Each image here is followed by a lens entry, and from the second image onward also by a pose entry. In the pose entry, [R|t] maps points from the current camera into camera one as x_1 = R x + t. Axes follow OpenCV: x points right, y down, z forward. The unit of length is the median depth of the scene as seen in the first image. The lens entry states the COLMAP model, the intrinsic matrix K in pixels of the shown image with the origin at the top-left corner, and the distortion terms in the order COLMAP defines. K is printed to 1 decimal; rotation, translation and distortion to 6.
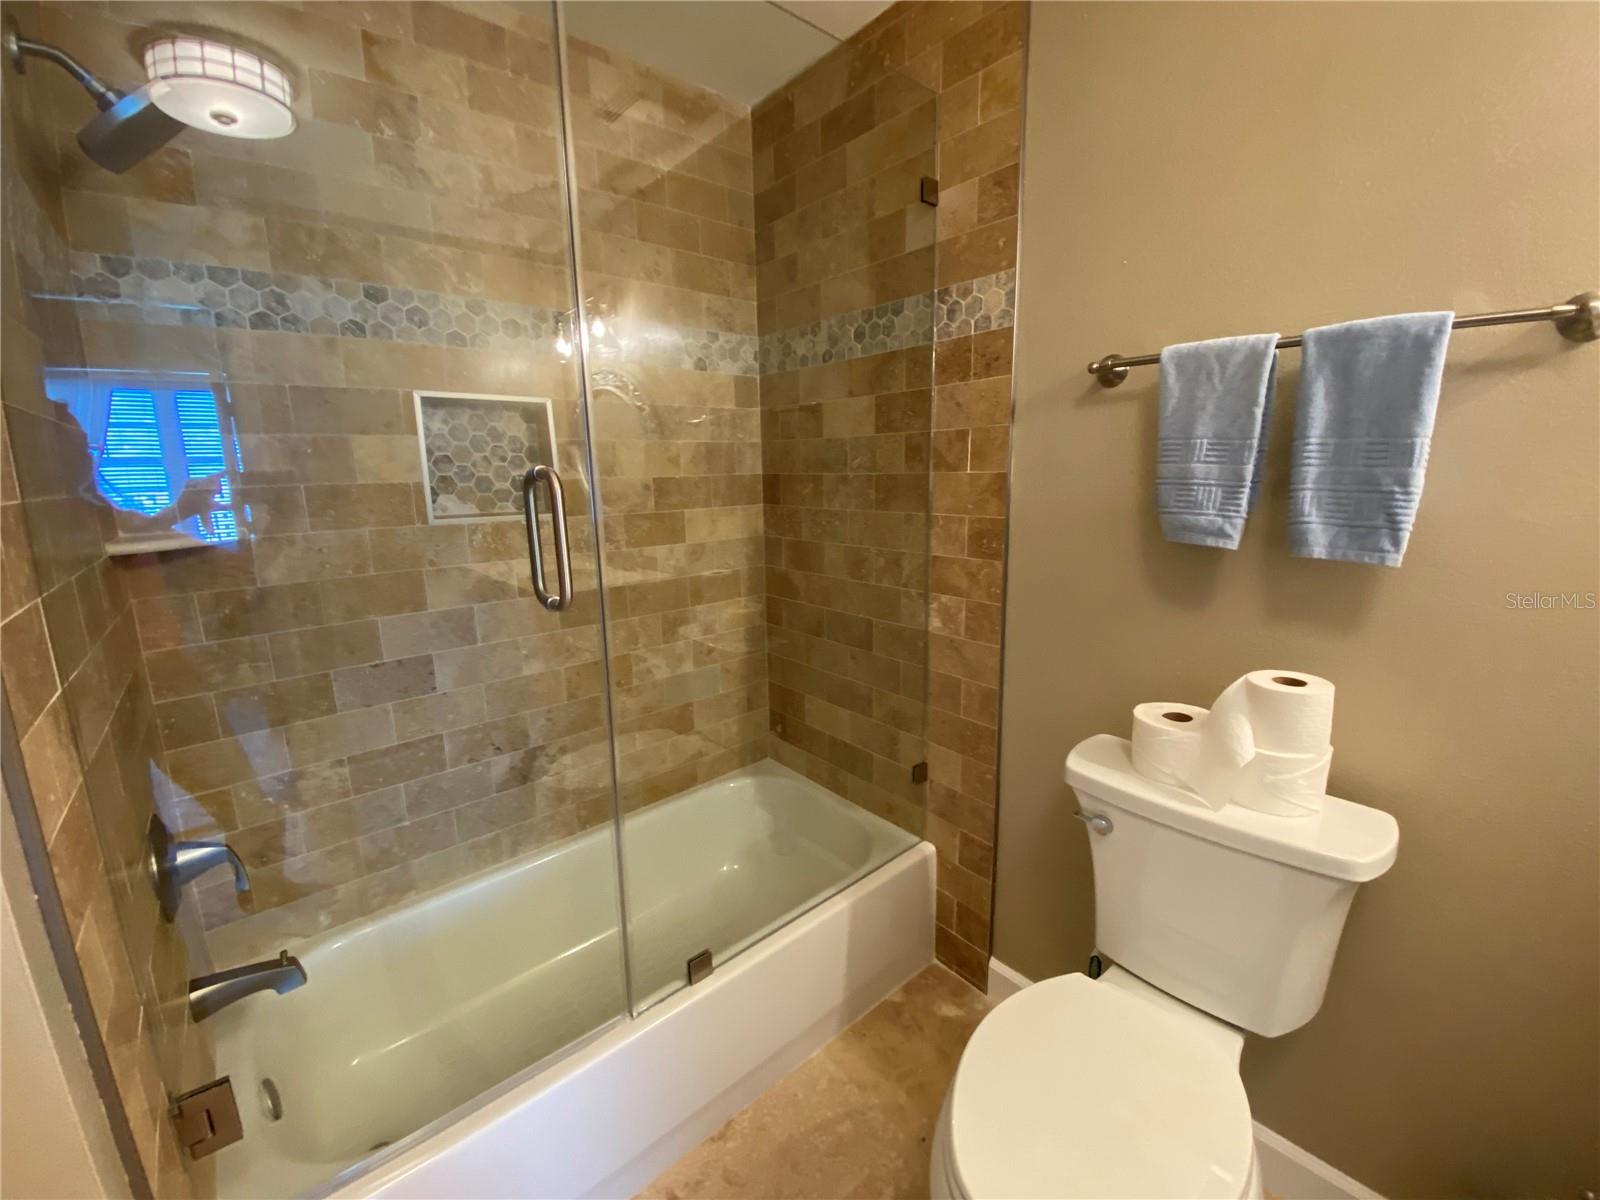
lens RADIAL K [[714.8, 0, 842.7], [0, 714.8, 604.7], [0, 0, 1]] dist [0.030704, -0.030215]
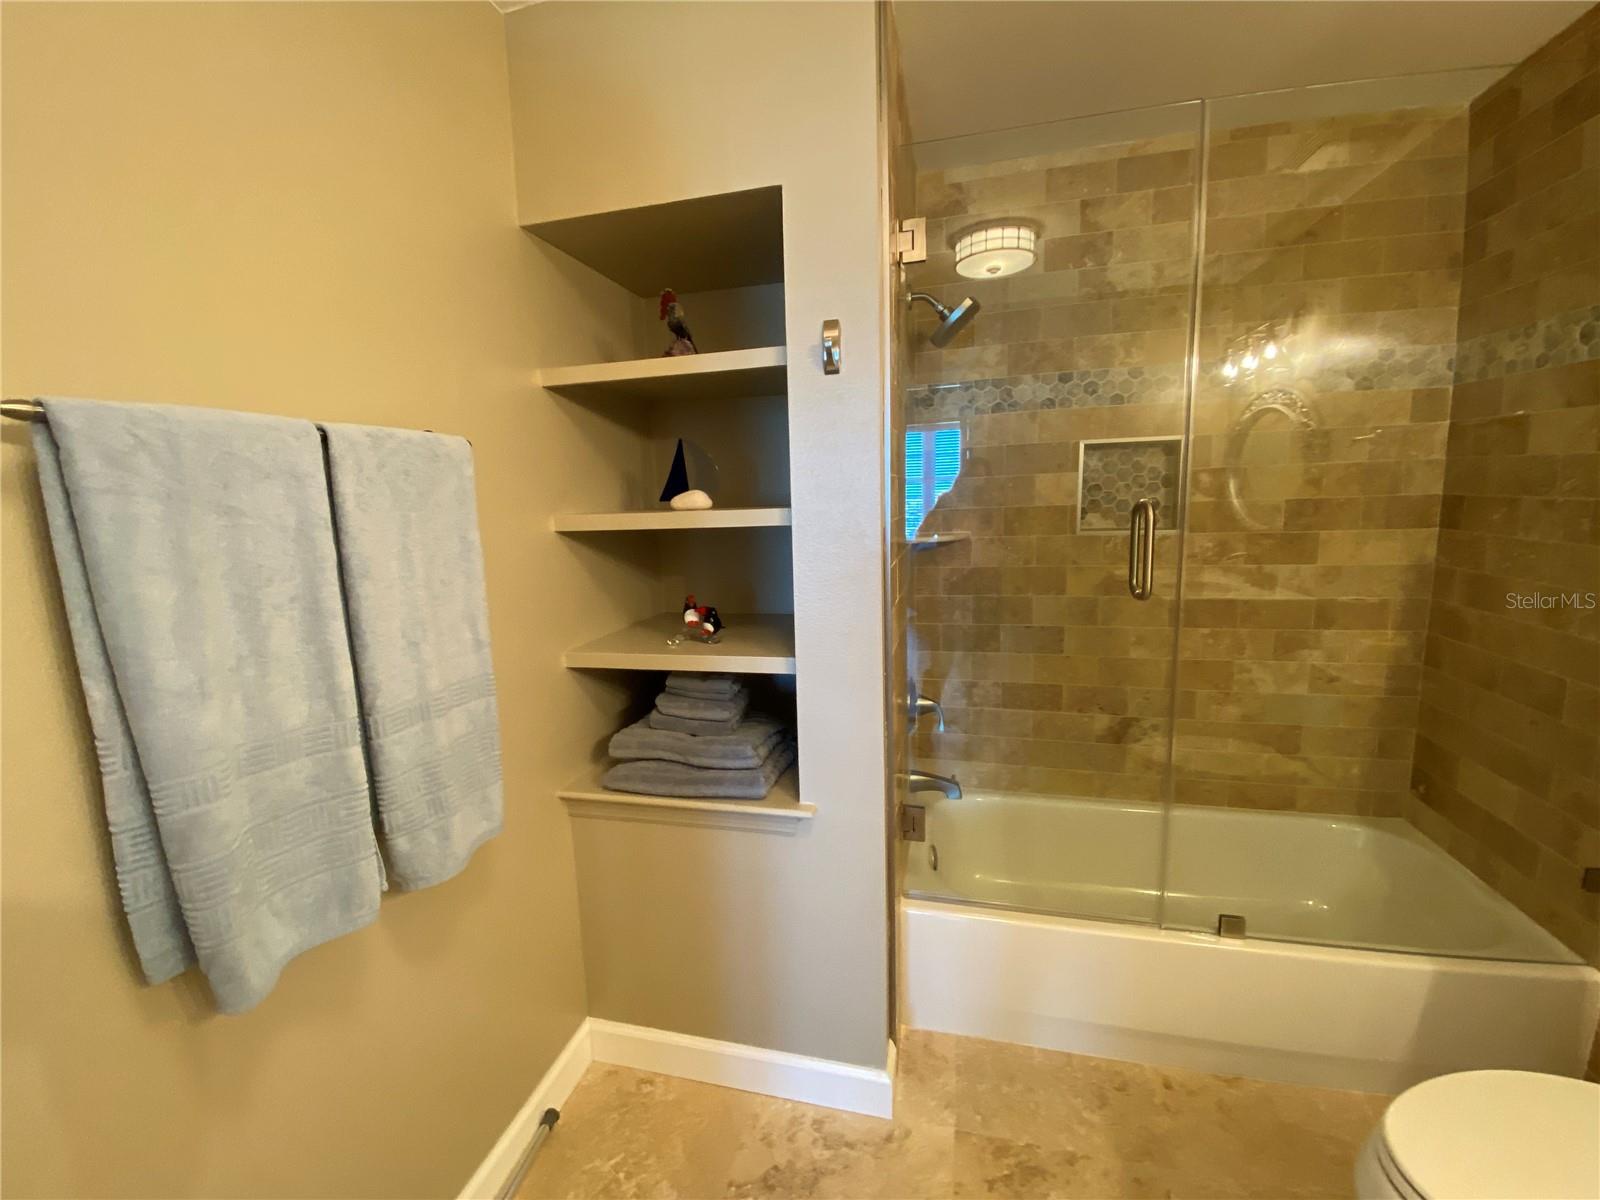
lens RADIAL K [[654.6, 0, 795.4], [0, 654.6, 590.8], [0, 0, 1]] dist [-0.000547, -0.011432]
pose [[0.586932, 0.117517, -0.801062, 0.092284], [-0.138080, 0.989444, 0.043982, 0.010631], [0.797775, 0.084796, 0.596963, -0.124941]]
